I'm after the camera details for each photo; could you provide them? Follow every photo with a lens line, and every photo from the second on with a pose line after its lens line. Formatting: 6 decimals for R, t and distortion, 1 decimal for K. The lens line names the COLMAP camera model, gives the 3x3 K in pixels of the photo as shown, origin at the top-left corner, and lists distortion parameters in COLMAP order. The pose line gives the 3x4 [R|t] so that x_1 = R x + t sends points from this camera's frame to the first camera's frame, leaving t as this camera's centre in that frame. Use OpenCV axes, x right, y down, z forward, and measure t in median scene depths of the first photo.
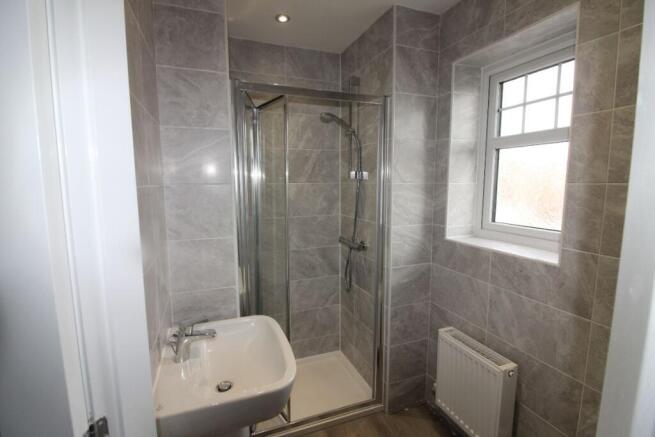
lens RADIAL K [[304.6, 0, 319.8], [0, 304.6, 220.3], [0, 0, 1]] dist [-0.002288, -0.011840]
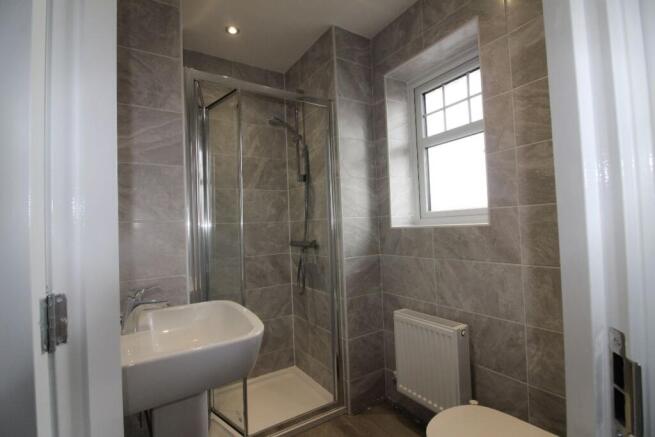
lens RADIAL K [[304.6, 0, 320.2], [0, 304.6, 218.8], [0, 0, 1]] dist [-0.002288, -0.011840]
pose [[0.979503, -0.025829, 0.199767, -0.049892], [0.056102, 0.987484, -0.147404, 0.180314], [-0.193460, 0.155590, 0.968692, -0.001457]]
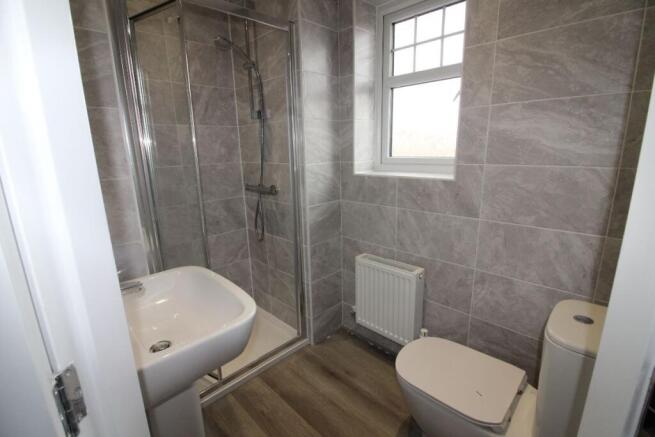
lens RADIAL K [[304.6, 0, 323.3], [0, 304.6, 222.2], [0, 0, 1]] dist [-0.002288, -0.011840]
pose [[0.911524, -0.113786, 0.395191, -0.129877], [0.068937, 0.989640, 0.125939, 0.088255], [-0.405427, -0.087553, 0.909925, 0.060606]]
